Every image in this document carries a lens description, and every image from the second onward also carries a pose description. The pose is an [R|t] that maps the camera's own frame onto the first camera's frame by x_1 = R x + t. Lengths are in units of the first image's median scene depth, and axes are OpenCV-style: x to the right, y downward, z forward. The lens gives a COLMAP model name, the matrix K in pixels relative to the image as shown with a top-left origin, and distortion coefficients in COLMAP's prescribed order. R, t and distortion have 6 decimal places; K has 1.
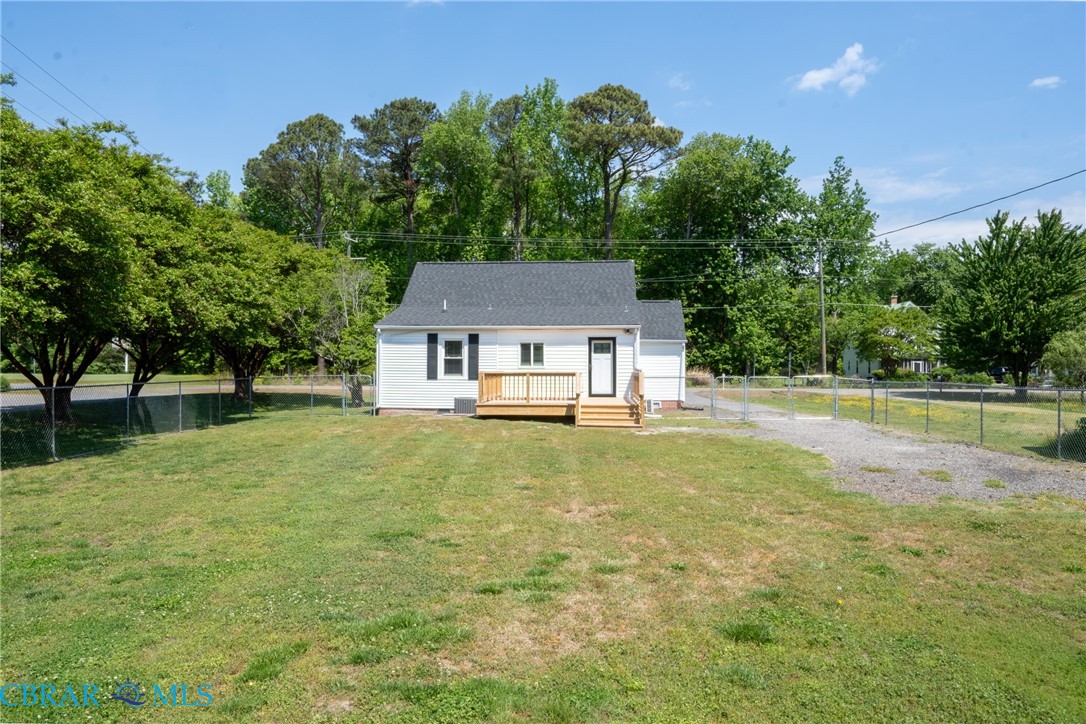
lens RADIAL K [[788.9, 0, 543.0], [0, 788.9, 362.0], [0, 0, 1]] dist [-0.007257, 0.000740]
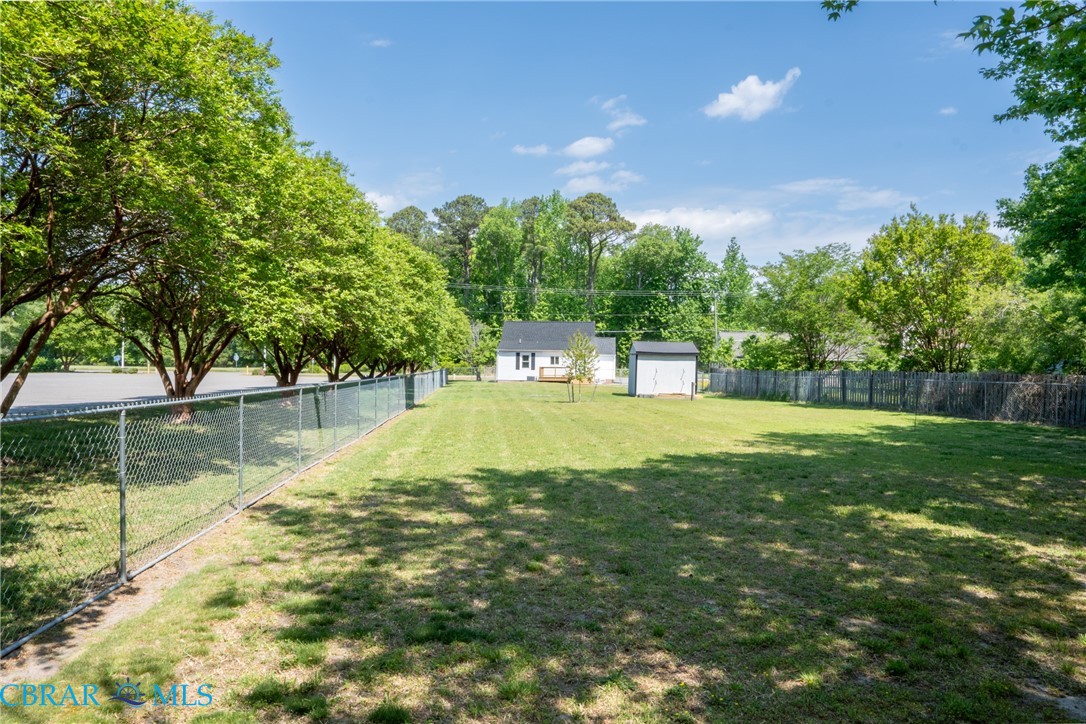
lens RADIAL K [[788.9, 0, 543.0], [0, 788.9, 362.0], [0, 0, 1]] dist [-0.007257, 0.000740]
pose [[0.999914, 0.010572, 0.007787, -0.028224], [-0.010585, 0.999943, 0.001707, -0.003226], [-0.007769, -0.001789, 0.999968, -0.647267]]
